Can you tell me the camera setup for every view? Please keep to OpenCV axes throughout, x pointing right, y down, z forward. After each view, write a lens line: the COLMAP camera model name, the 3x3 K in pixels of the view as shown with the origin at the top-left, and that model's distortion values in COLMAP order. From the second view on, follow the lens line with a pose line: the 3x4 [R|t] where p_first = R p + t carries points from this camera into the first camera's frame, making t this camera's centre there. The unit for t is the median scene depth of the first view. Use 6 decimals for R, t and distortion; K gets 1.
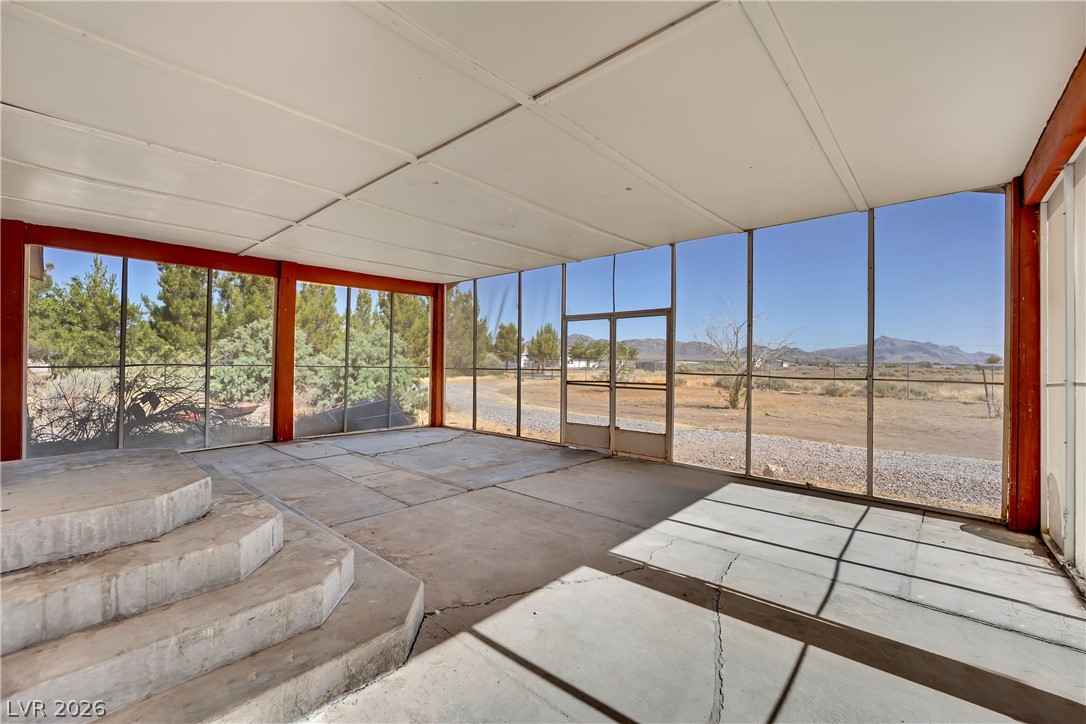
lens RADIAL K [[455.7, 0, 536.0], [0, 455.7, 354.3], [0, 0, 1]] dist [-0.020676, 0.000084]
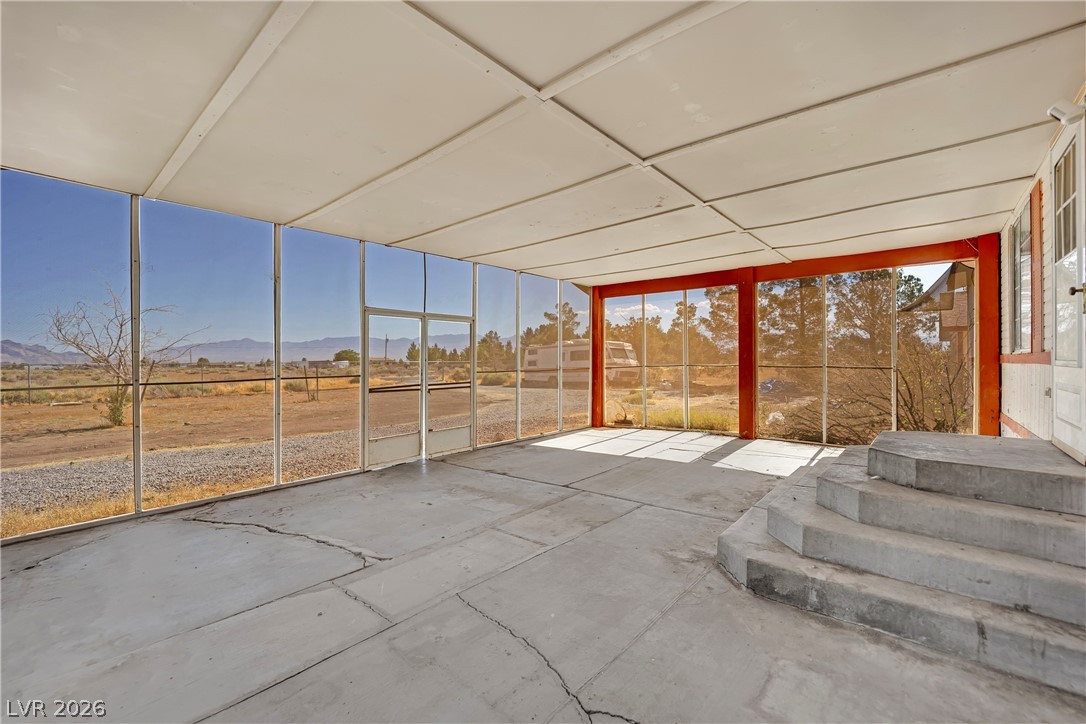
lens RADIAL K [[455.7, 0, 539.7], [0, 455.7, 360.5], [0, 0, 1]] dist [-0.020676, 0.000084]
pose [[-0.021578, -0.008553, 0.999731, -1.272656], [-0.005565, 0.999949, 0.008435, 0.002832], [-0.999752, -0.005381, -0.021625, 1.244348]]
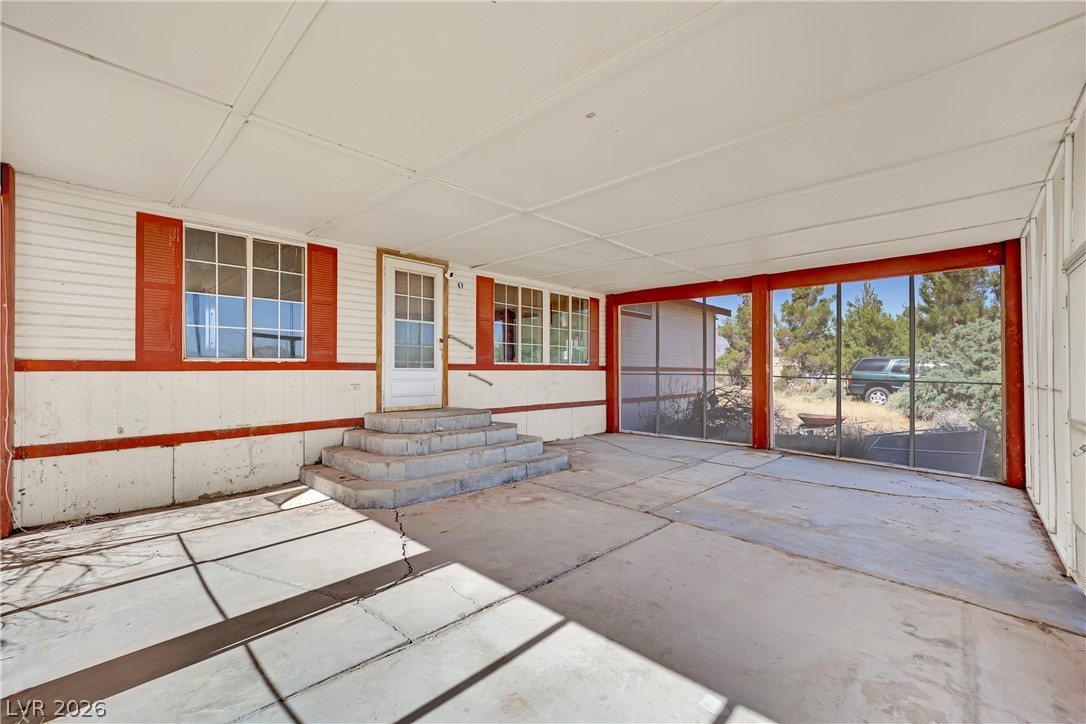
lens RADIAL K [[455.7, 0, 539.7], [0, 455.7, 369.5], [0, 0, 1]] dist [-0.020676, 0.000084]
pose [[-0.032509, -0.000167, -0.999471, 0.844324], [0.005484, 0.999985, -0.000346, 0.016084], [0.999456, -0.005492, -0.032507, 0.907572]]
